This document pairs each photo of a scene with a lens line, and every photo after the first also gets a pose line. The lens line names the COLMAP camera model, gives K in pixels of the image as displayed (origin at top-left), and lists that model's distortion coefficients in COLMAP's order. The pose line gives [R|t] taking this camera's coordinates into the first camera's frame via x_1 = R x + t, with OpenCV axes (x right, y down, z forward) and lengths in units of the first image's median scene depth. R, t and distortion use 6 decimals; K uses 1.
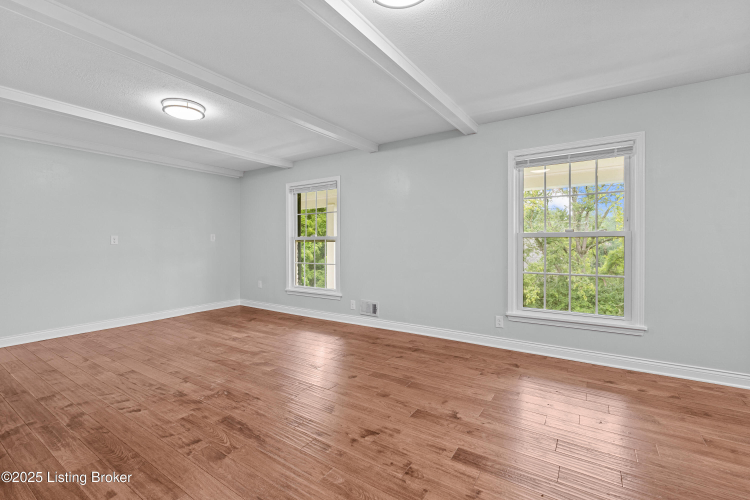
lens RADIAL K [[290.9, 0, 332.0], [0, 290.9, 247.9], [0, 0, 1]] dist [-0.029696, -0.000016]
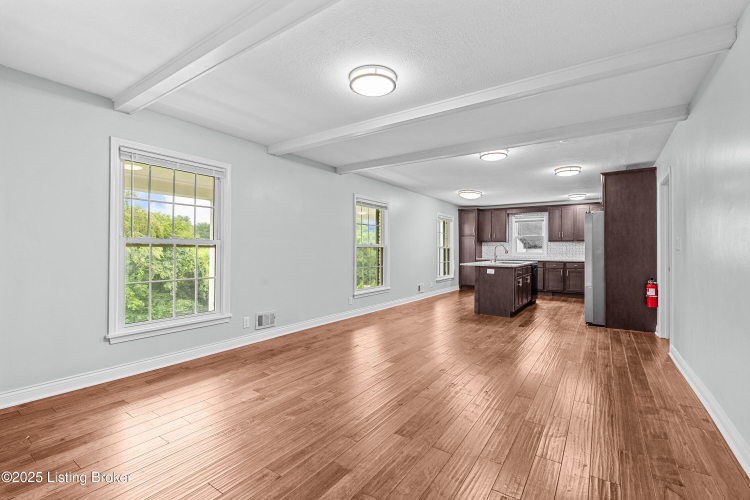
lens RADIAL K [[338.9, 0, 375.0], [0, 338.9, 250.0], [0, 0, 1]] dist [0.001278, 0.000031]
pose [[0.003667, 0.004392, 0.999984, -0.932283], [0.012074, 0.999917, -0.004436, -0.006150], [-0.999920, 0.012090, 0.003614, 0.634110]]
